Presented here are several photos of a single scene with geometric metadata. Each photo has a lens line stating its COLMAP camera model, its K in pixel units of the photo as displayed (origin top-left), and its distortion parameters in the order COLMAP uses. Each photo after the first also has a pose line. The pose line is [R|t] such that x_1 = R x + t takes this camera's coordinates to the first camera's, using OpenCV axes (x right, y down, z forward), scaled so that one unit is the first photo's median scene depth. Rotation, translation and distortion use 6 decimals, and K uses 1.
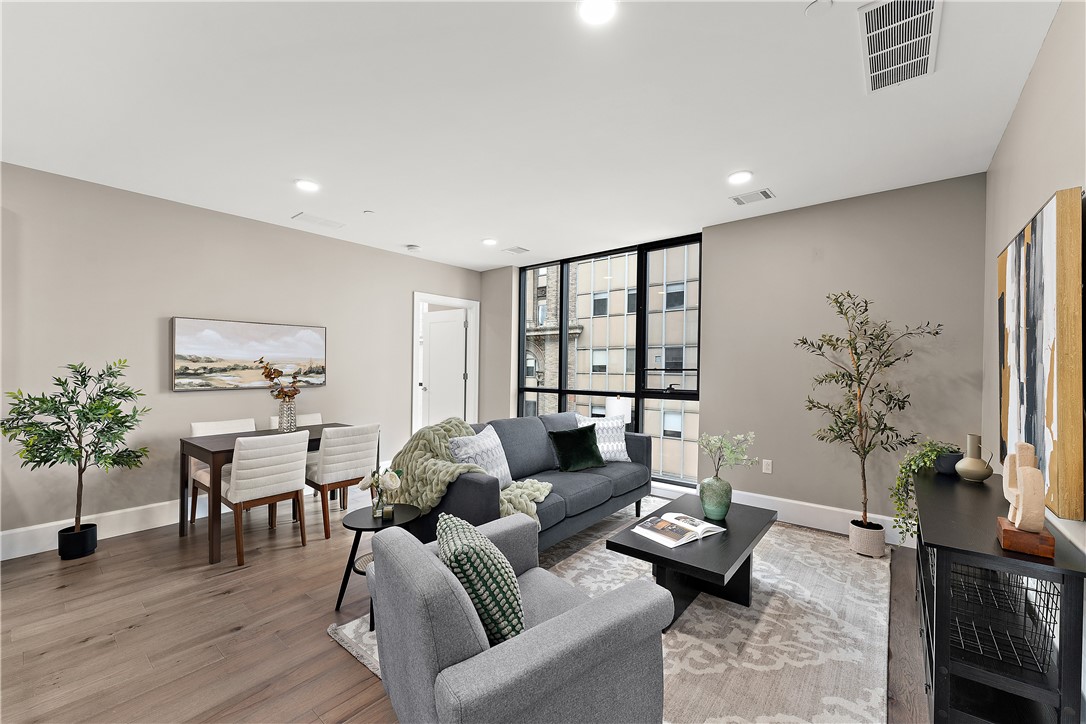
lens RADIAL K [[435.4, 0, 543.6], [0, 435.4, 367.8], [0, 0, 1]] dist [0.000683, -0.001113]
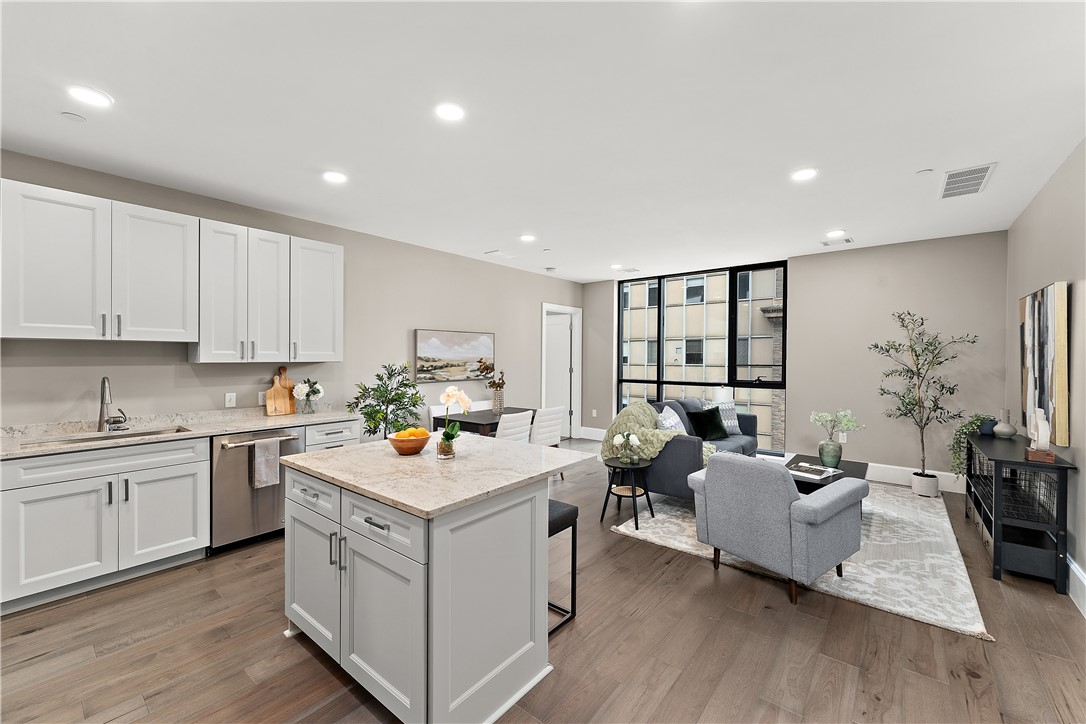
lens RADIAL K [[435.4, 0, 544.3], [0, 435.4, 357.5], [0, 0, 1]] dist [0.000683, -0.001113]
pose [[0.999985, -0.002521, -0.004873, -0.449113], [0.002517, 0.999997, -0.000718, -0.026225], [0.004875, 0.000706, 0.999988, -0.392585]]
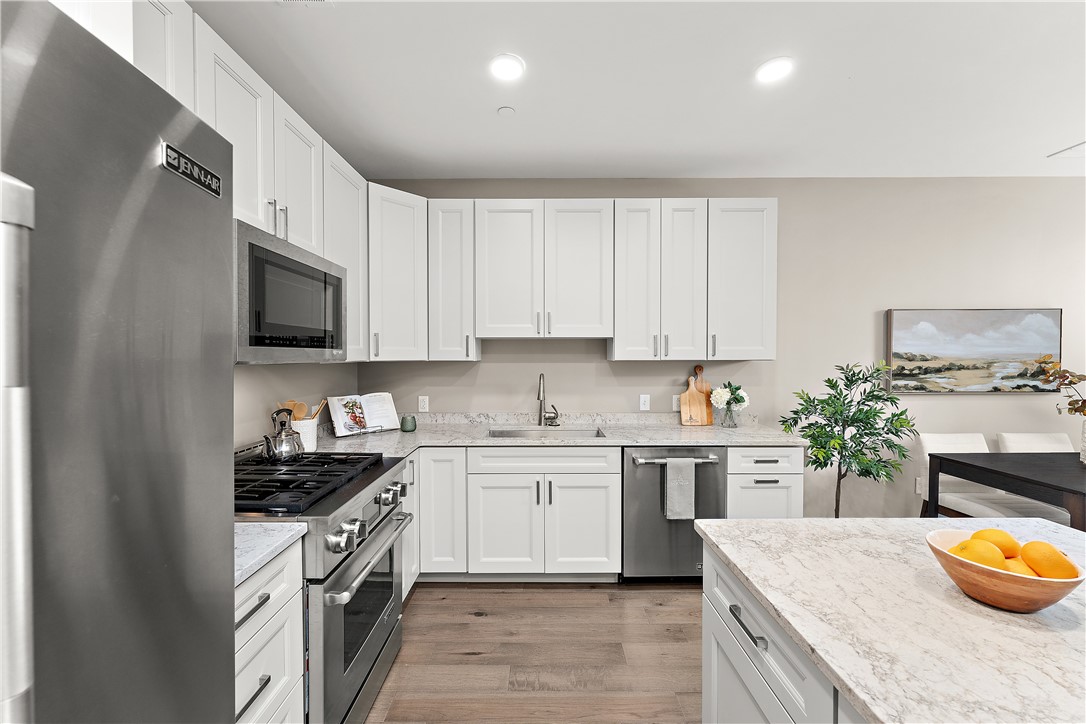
lens RADIAL K [[435.4, 0, 539.8], [0, 435.4, 361.2], [0, 0, 1]] dist [0.000683, -0.001113]
pose [[0.625735, 0.005905, -0.780014, -0.624318], [0.003493, 0.999940, 0.010372, -0.025397], [0.780028, -0.009215, 0.625677, -0.106521]]
